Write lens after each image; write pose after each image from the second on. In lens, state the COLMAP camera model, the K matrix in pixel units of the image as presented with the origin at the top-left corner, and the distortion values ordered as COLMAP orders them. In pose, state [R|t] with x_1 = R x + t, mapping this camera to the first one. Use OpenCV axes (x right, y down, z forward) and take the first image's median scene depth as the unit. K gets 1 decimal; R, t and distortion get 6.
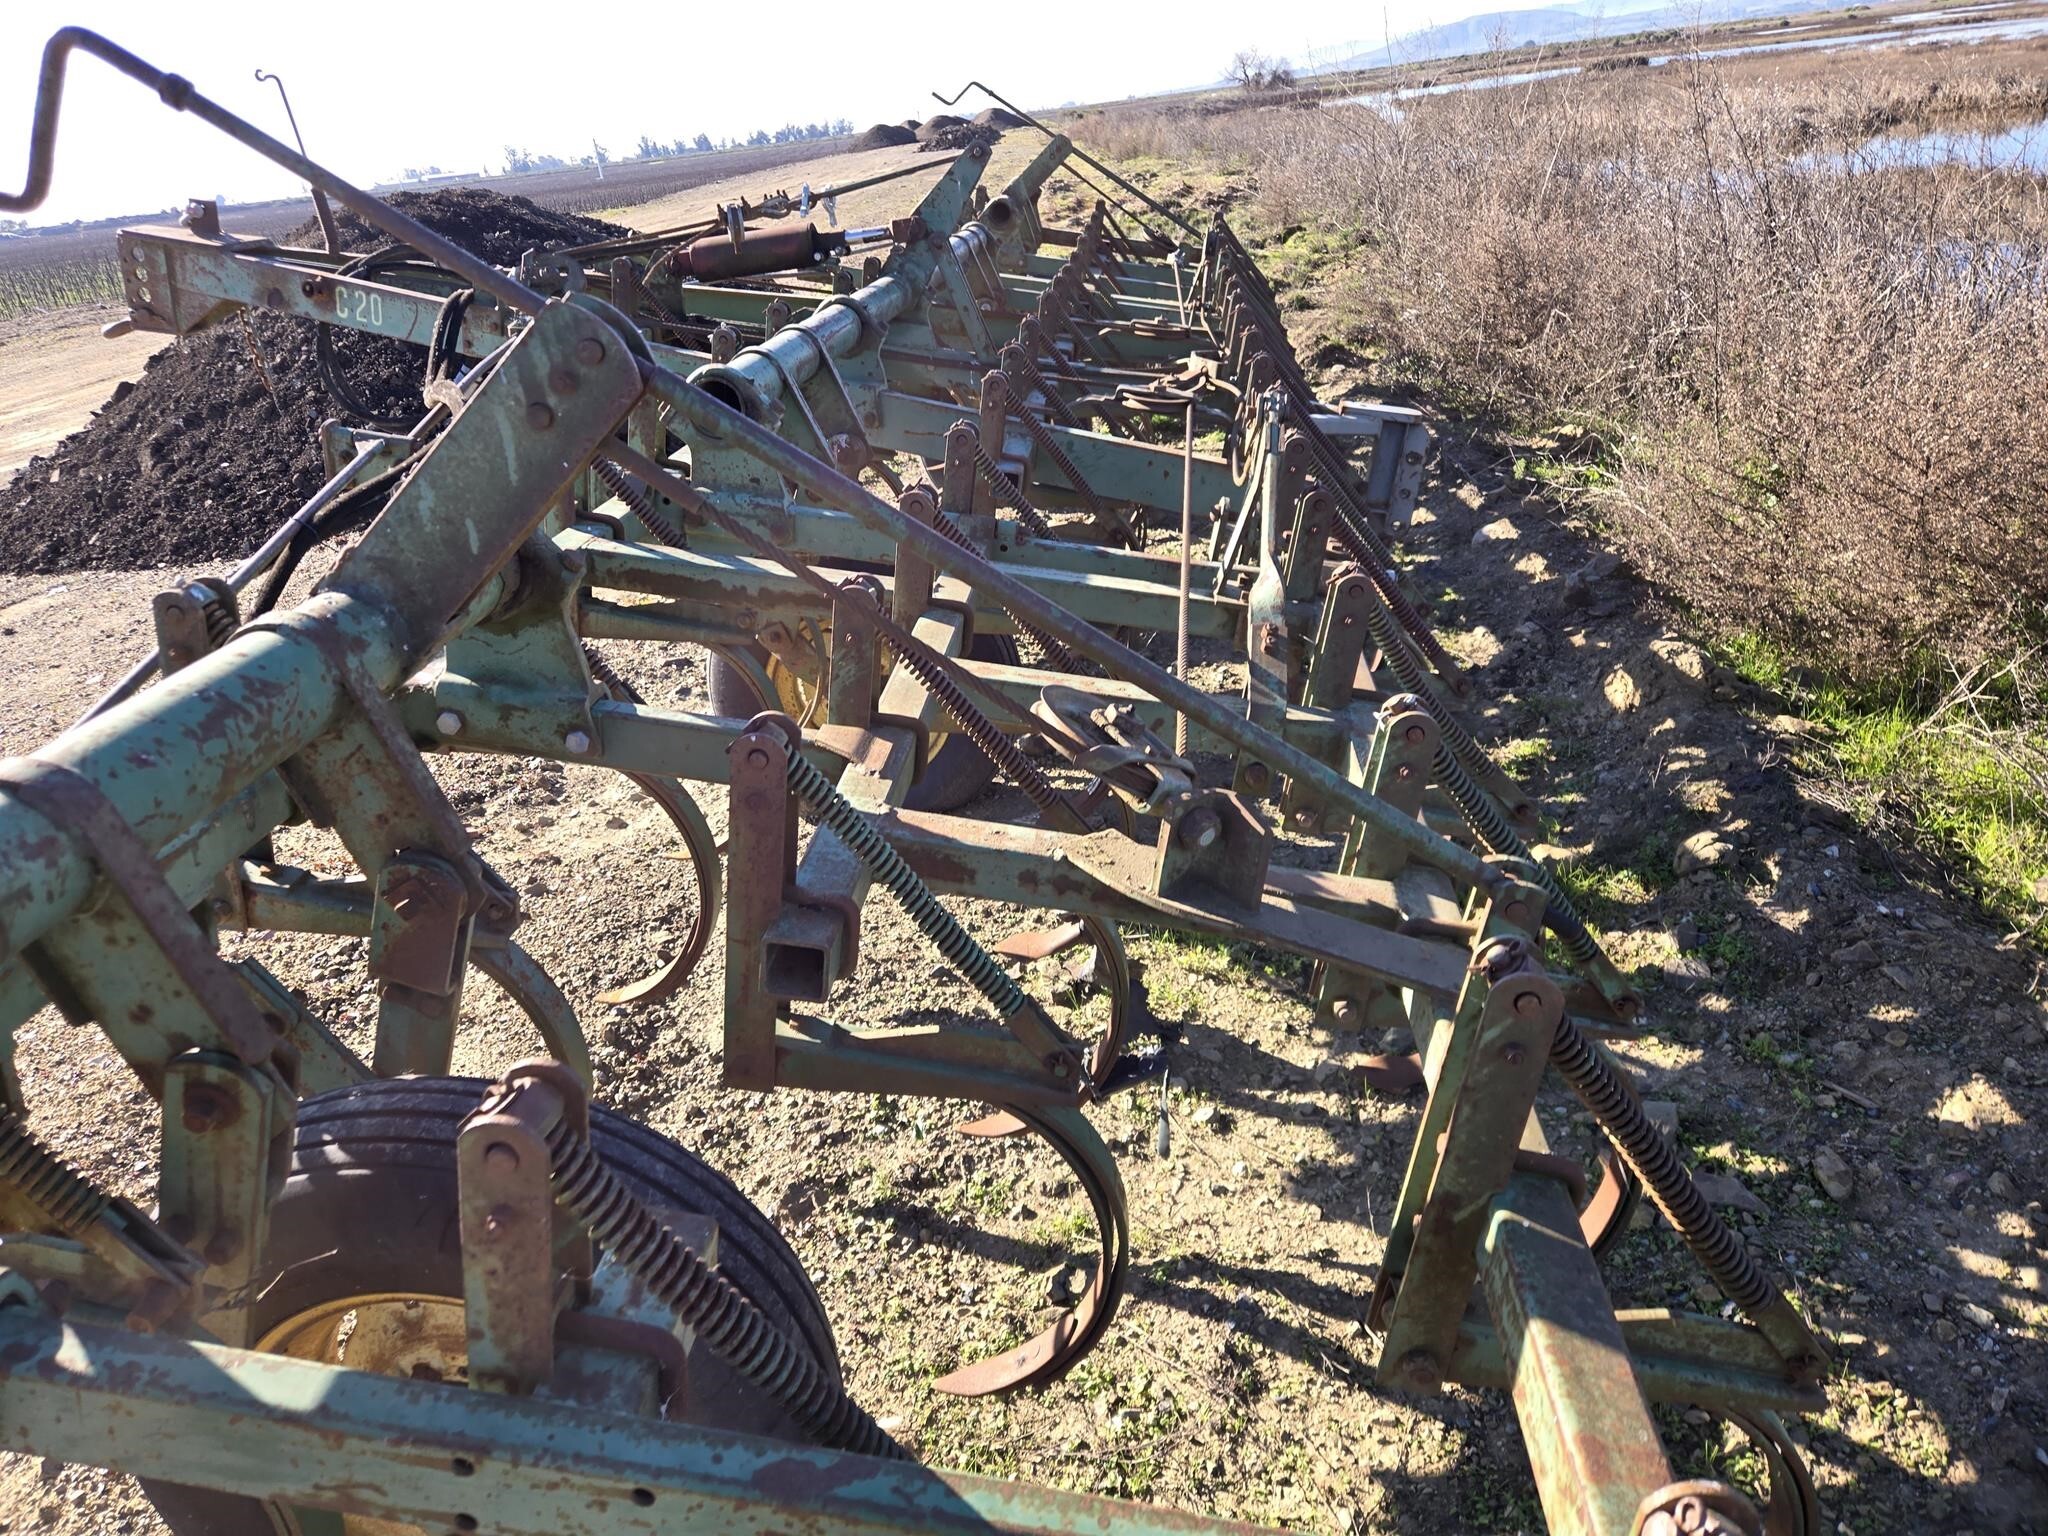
lens RADIAL K [[1403.5, 0, 975.8], [0, 1403.5, 744.0], [0, 0, 1]] dist [0.045474, -0.028375]
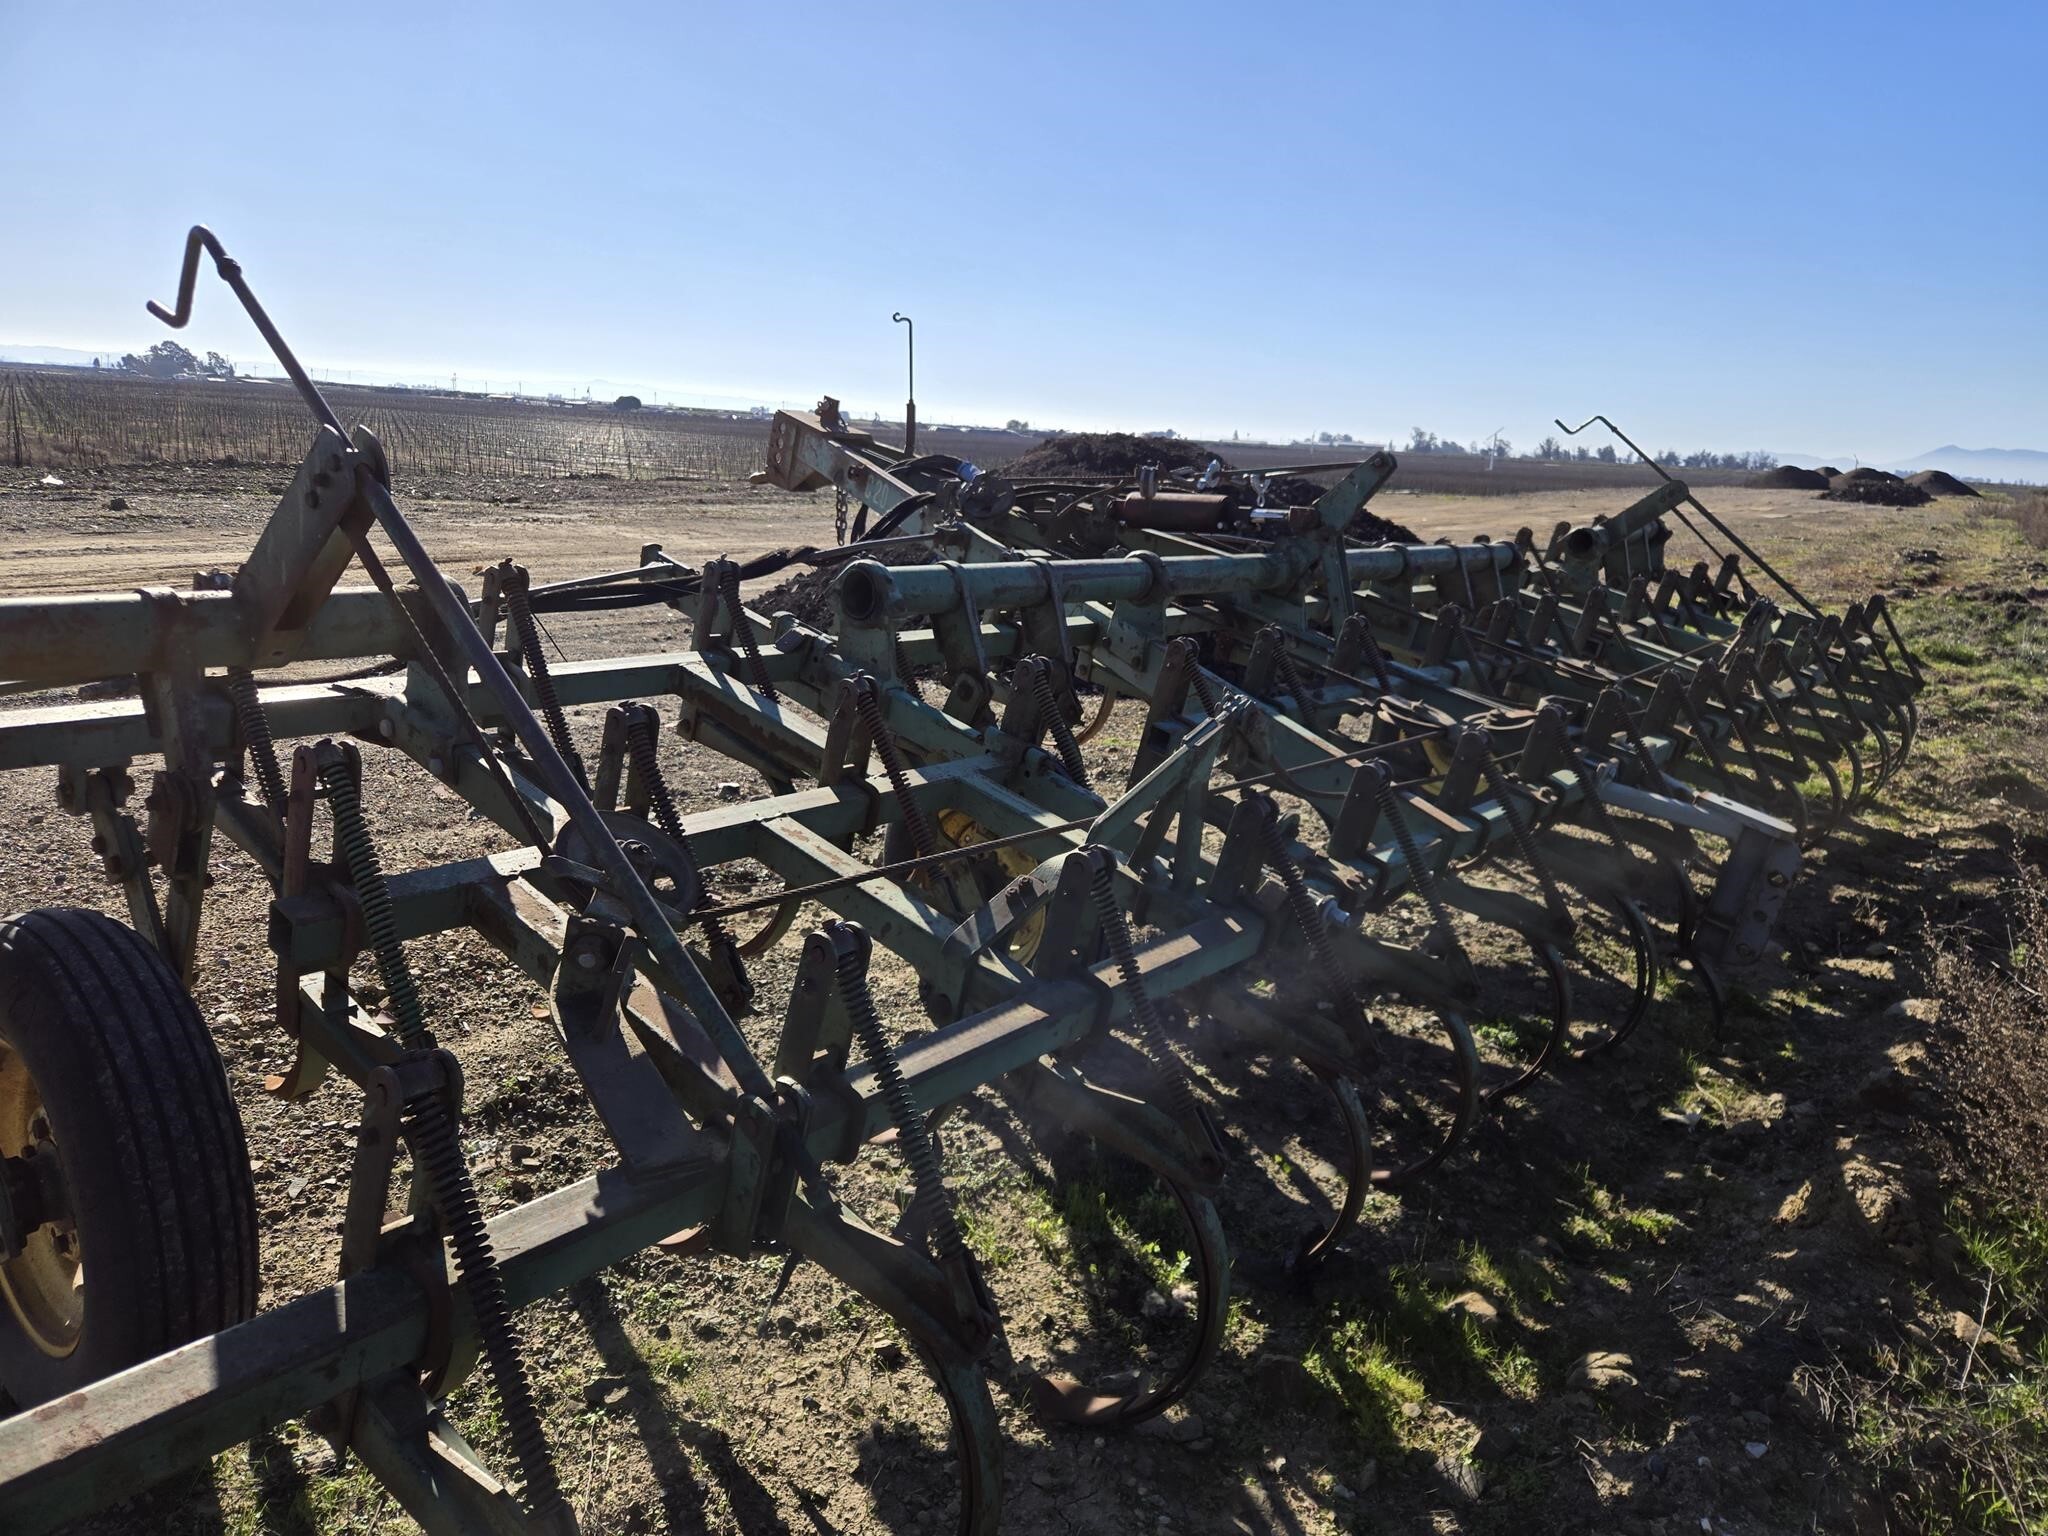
lens RADIAL K [[1337.8, 0, 987.4], [0, 1337.8, 771.9], [0, 0, 1]] dist [0.076894, -0.061472]
pose [[0.823504, 0.274900, -0.496258, 0.735997], [-0.346365, 0.936424, -0.056039, -0.120368], [0.449302, 0.218035, 0.866365, 0.110360]]
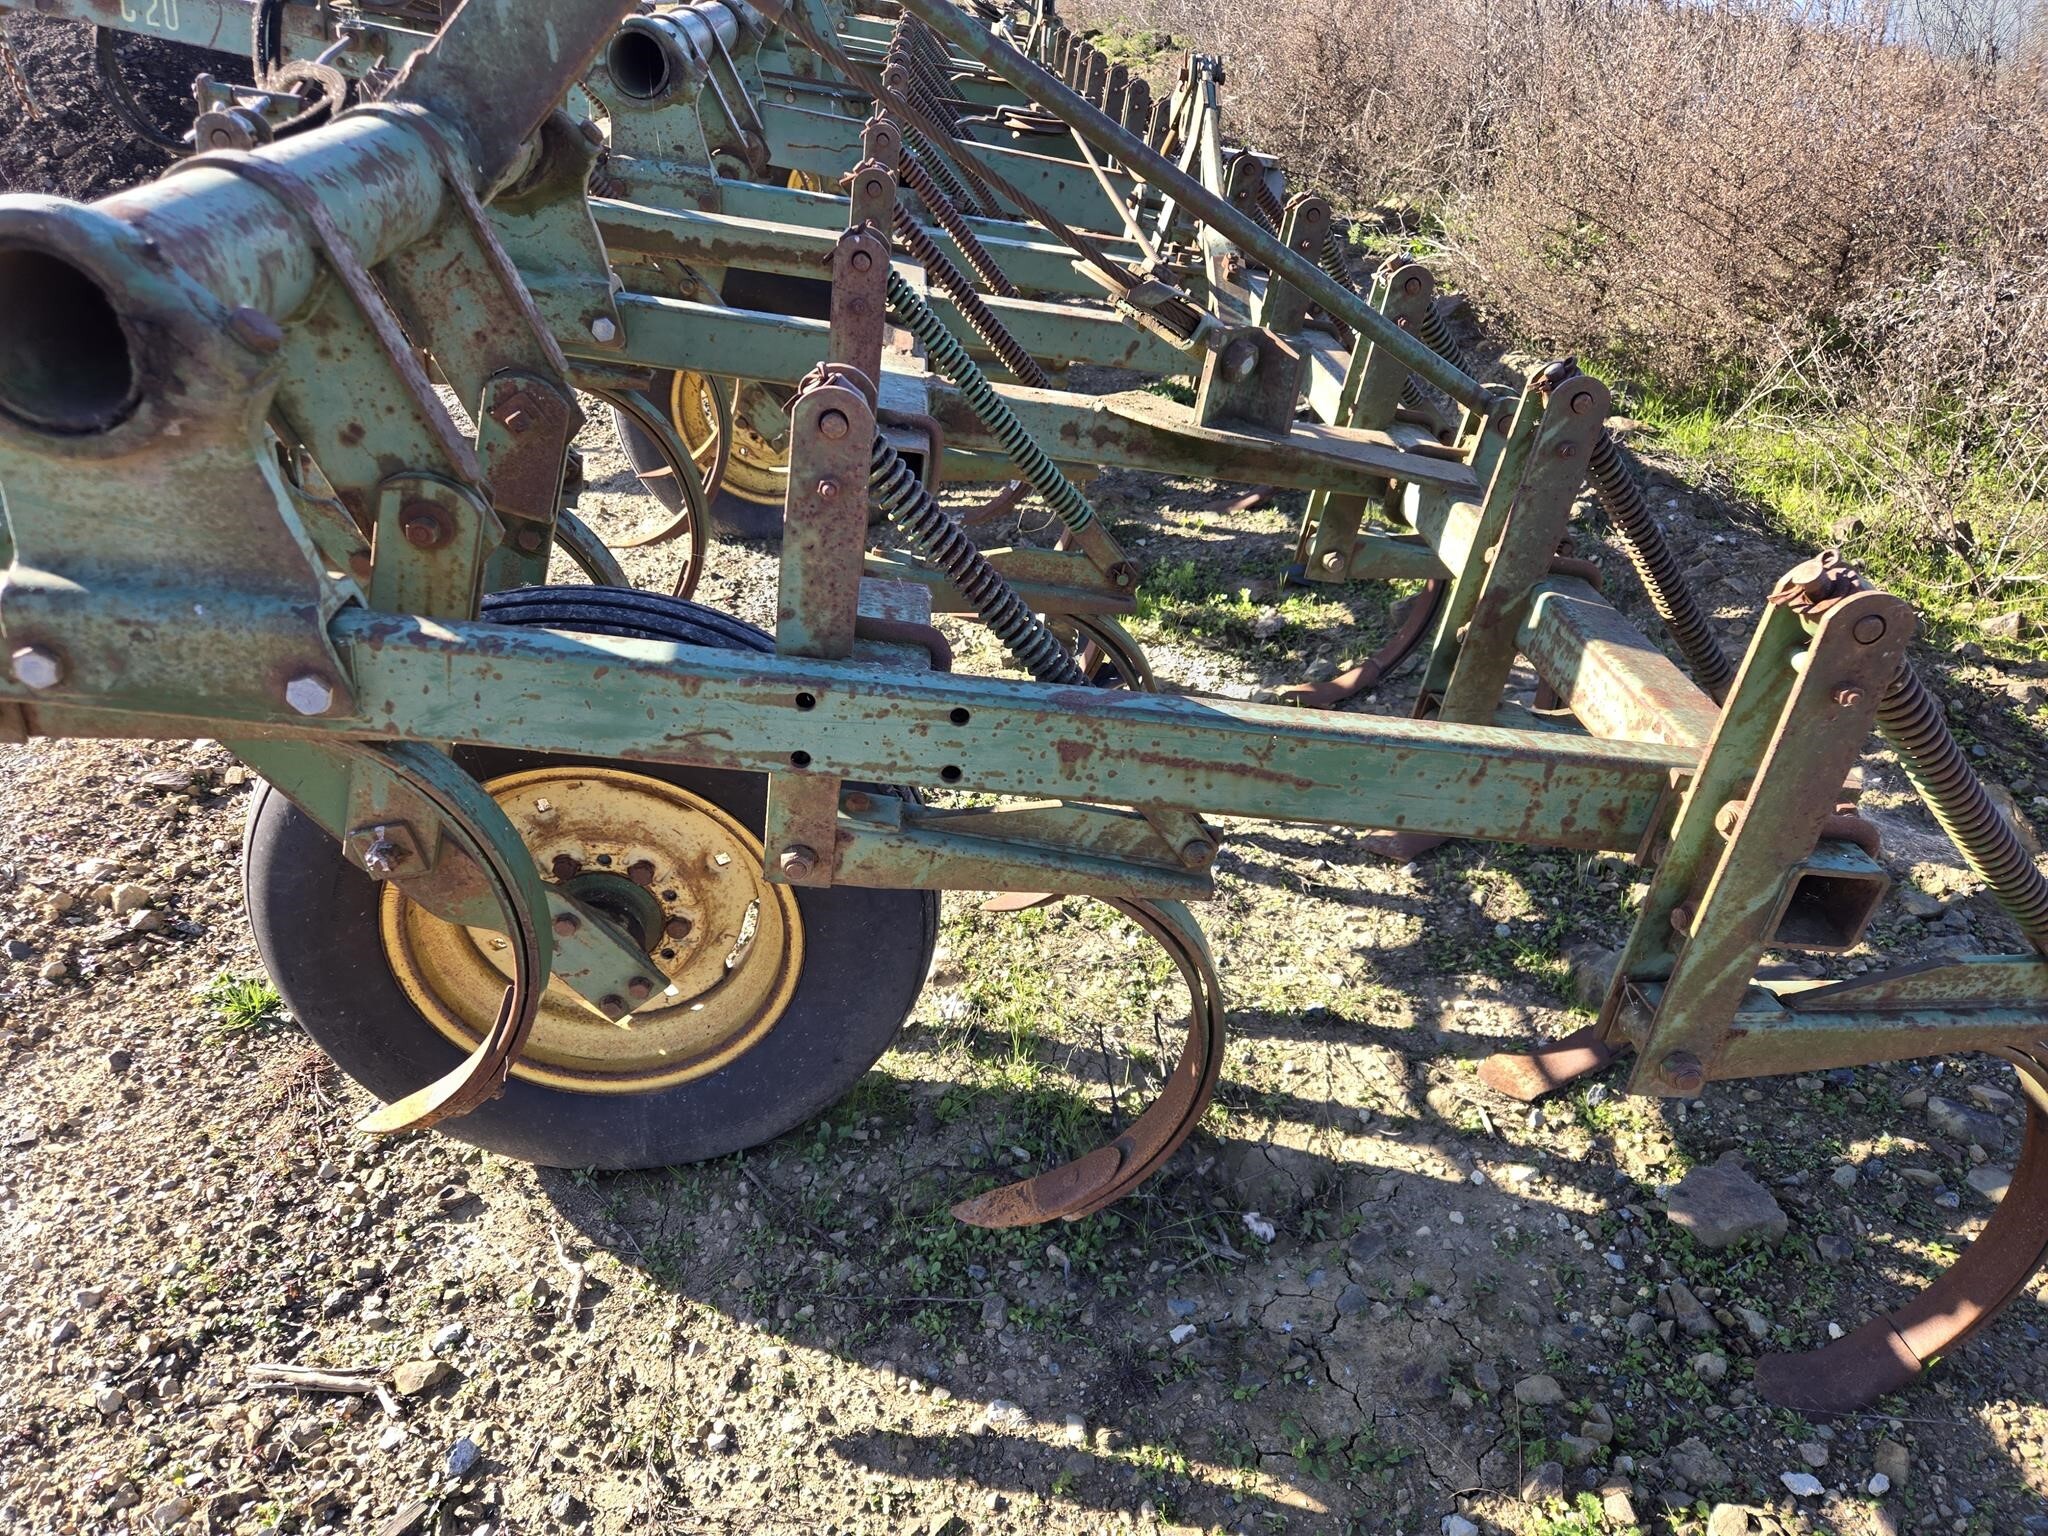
lens RADIAL K [[1384.7, 0, 1010.9], [0, 1384.7, 758.5], [0, 0, 1]] dist [0.070051, -0.062764]
pose [[0.987261, -0.048051, 0.151680, -0.143781], [0.027666, 0.990629, 0.133749, 0.157718], [-0.156686, -0.127849, 0.979339, -0.064920]]
